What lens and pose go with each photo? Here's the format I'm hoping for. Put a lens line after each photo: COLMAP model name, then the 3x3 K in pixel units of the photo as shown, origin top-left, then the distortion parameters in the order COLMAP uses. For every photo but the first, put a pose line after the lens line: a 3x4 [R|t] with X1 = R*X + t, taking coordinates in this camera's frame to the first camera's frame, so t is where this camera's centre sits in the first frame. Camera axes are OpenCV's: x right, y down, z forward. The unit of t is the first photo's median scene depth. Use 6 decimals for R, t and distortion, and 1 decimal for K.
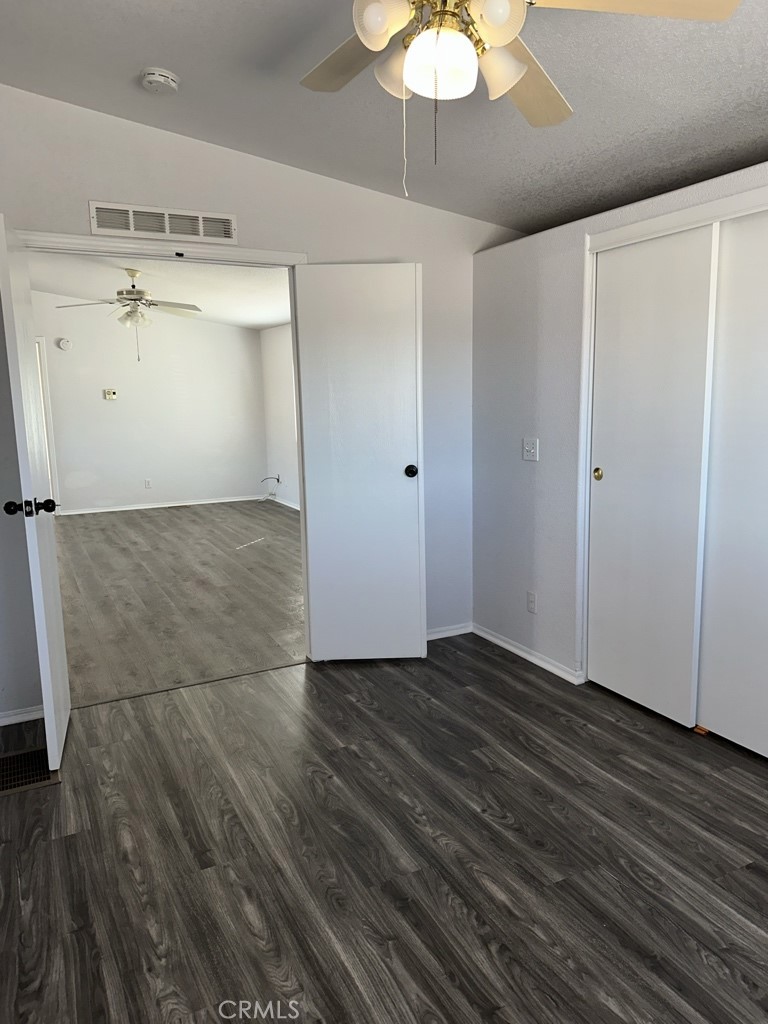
lens RADIAL K [[723.9, 0, 407.3], [0, 723.9, 514.1], [0, 0, 1]] dist [0.076060, -0.088243]
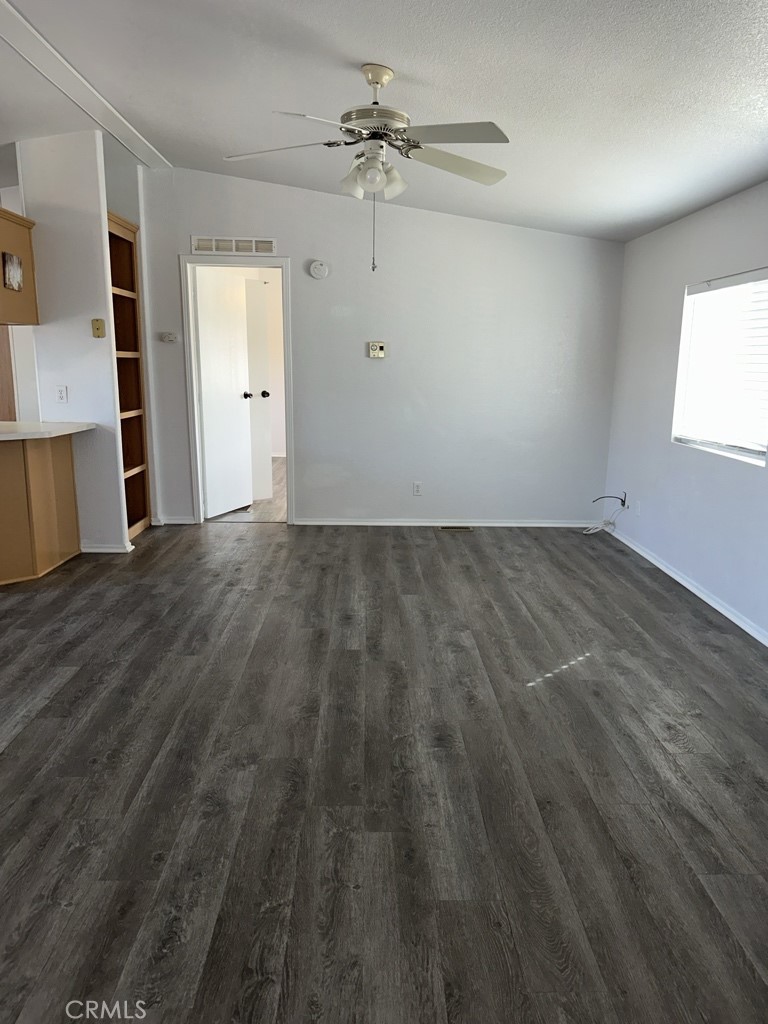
lens RADIAL K [[723.9, 0, 382.8], [0, 723.9, 513.7], [0, 0, 1]] dist [0.076060, -0.088243]
pose [[0.887570, 0.118524, -0.445164, -0.109697], [-0.100376, 0.992875, 0.064221, -0.069915], [0.449604, -0.012317, 0.893143, 0.490850]]
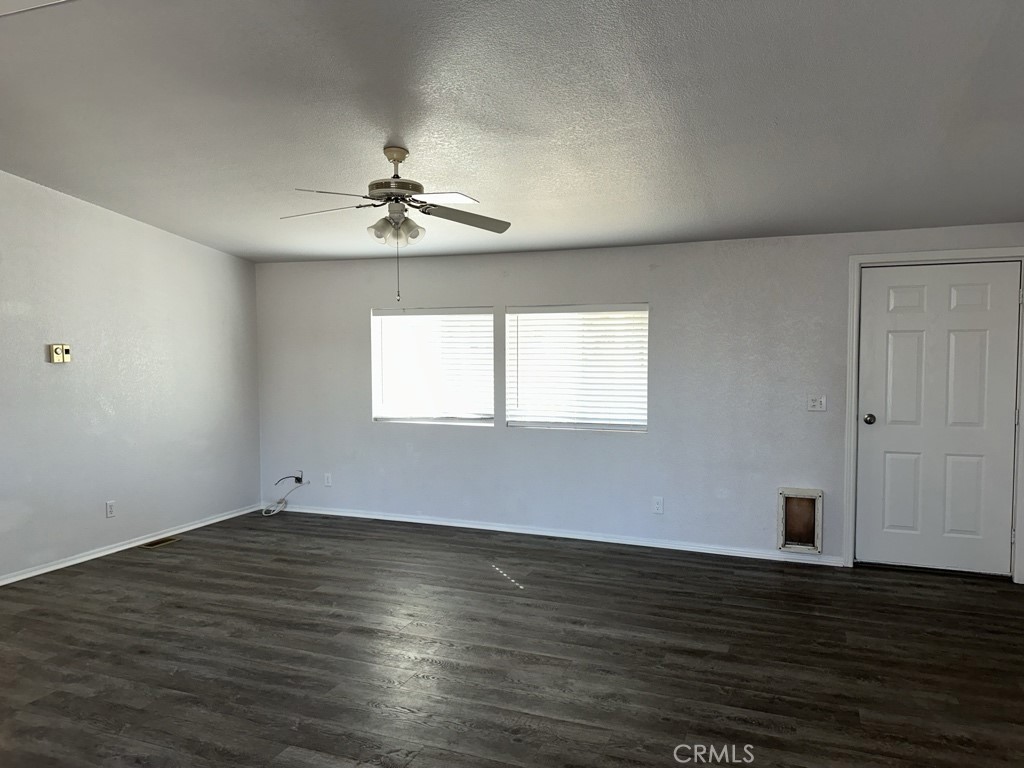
lens RADIAL K [[723.9, 0, 518.6], [0, 723.9, 383.8], [0, 0, 1]] dist [0.076060, -0.088243]
pose [[0.759791, -0.014917, 0.649996, -0.583932], [0.097791, 0.990986, -0.091567, -0.066619], [-0.642771, 0.133136, 0.754401, 0.429638]]
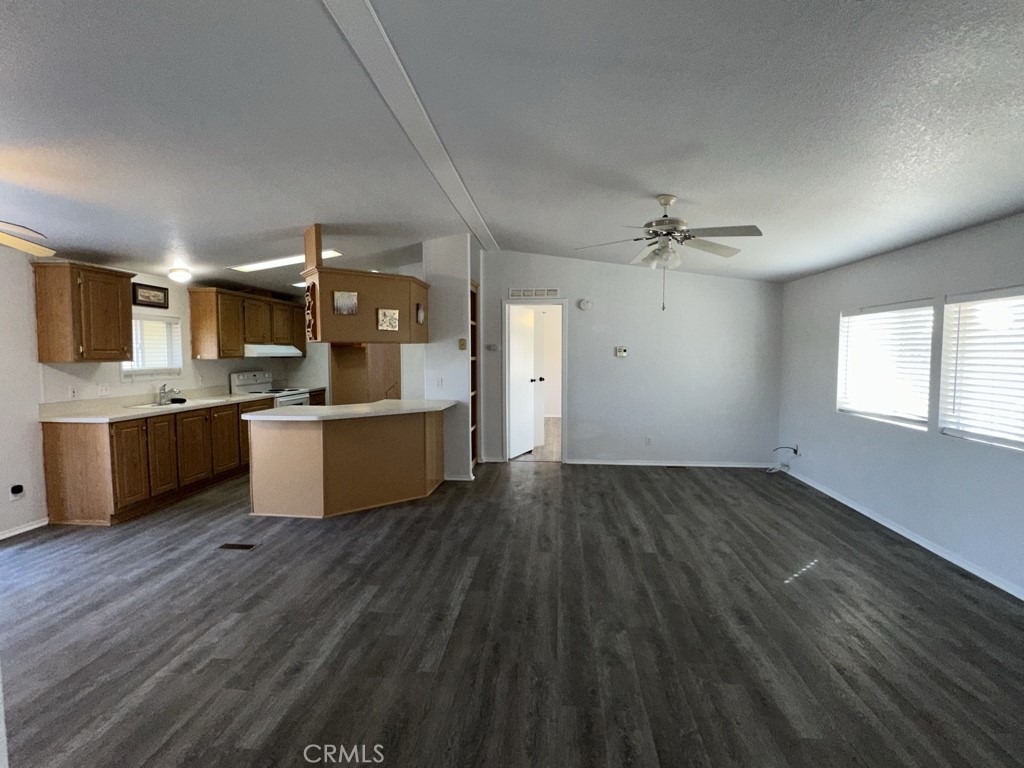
lens RADIAL K [[475.7, 0, 511.7], [0, 475.7, 382.8], [0, 0, 1]] dist [0.000874, 0.000906]
pose [[0.827417, 0.047221, -0.559599, -0.181892], [-0.101622, 0.992598, -0.066499, -0.069824], [0.552317, 0.111890, 0.826091, 0.427487]]
